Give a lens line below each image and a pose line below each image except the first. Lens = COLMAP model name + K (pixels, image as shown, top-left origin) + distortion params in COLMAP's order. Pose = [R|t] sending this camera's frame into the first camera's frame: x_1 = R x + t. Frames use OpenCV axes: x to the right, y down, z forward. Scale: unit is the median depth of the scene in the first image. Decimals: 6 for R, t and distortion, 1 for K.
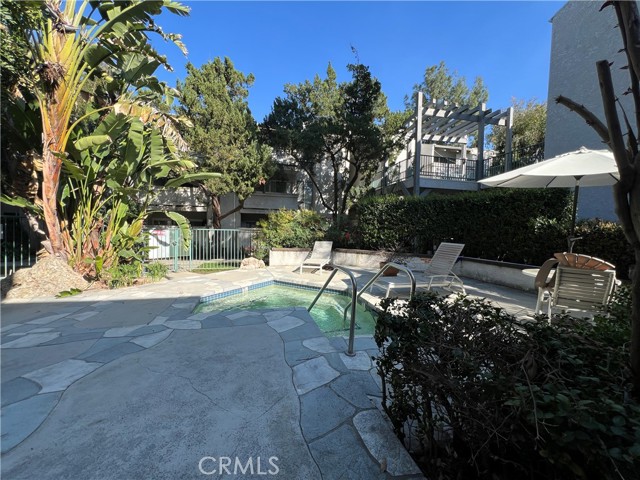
lens RADIAL K [[256.5, 0, 319.6], [0, 256.5, 238.1], [0, 0, 1]] dist [-0.001181, 0.000165]
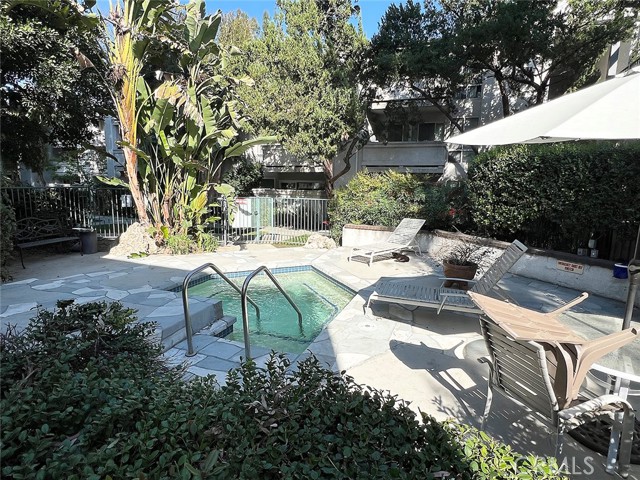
lens RADIAL K [[355.7, 0, 319.7], [0, 355.7, 238.5], [0, 0, 1]] dist [-0.000955, -0.000090]
pose [[0.804815, 0.086777, -0.587148, 0.382894], [-0.017500, 0.992294, 0.122668, -0.047926], [0.593268, -0.088449, 0.800131, 0.077441]]
